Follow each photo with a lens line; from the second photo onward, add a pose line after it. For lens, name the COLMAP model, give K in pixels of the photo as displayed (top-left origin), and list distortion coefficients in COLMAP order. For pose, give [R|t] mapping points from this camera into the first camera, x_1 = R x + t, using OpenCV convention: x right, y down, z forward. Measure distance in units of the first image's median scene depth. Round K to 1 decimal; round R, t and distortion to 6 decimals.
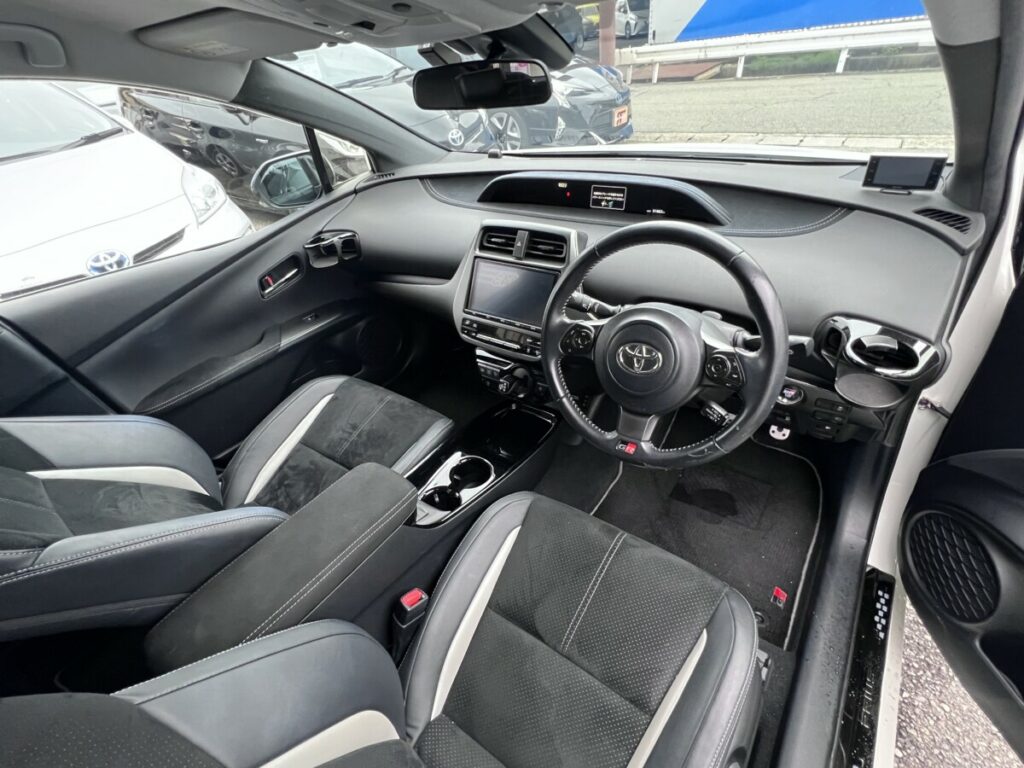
lens RADIAL K [[471.7, 0, 512.7], [0, 471.7, 385.1], [0, 0, 1]] dist [-0.000566, -0.000114]
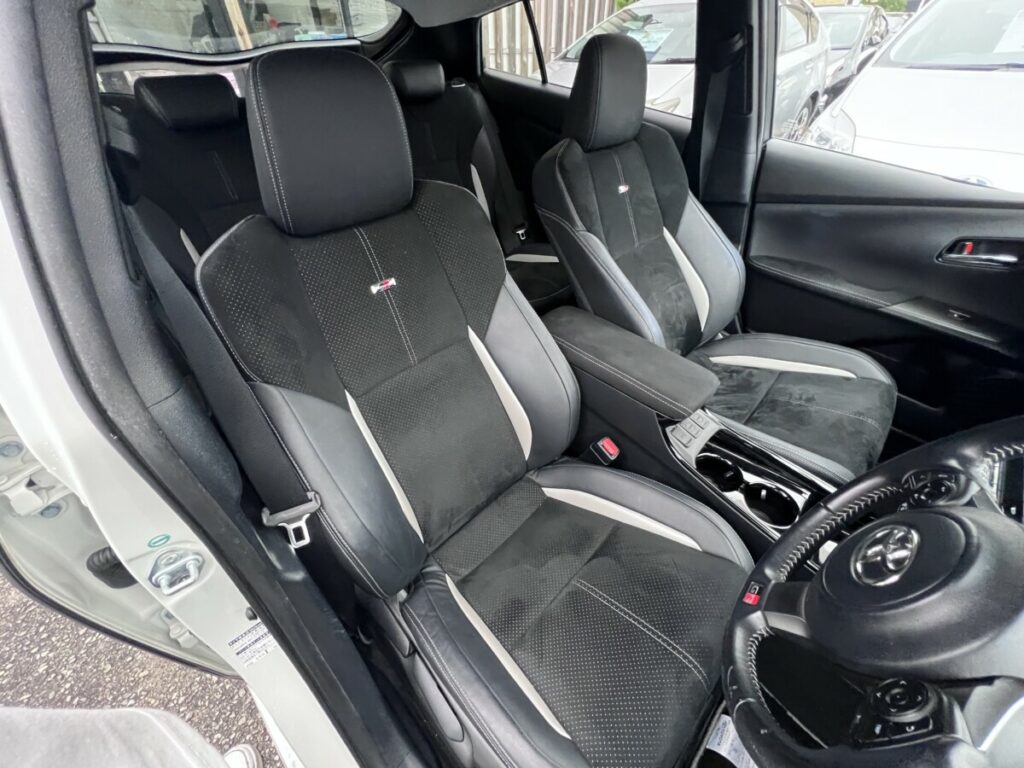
lens RADIAL K [[413.3, 0, 513.0], [0, 413.3, 383.0], [0, 0, 1]] dist [0.002530, 0.000491]
pose [[-0.145652, 0.719278, -0.679283, 0.351574], [-0.577489, 0.495684, 0.648694, -0.147867], [0.803301, 0.486762, 0.343177, 0.281565]]
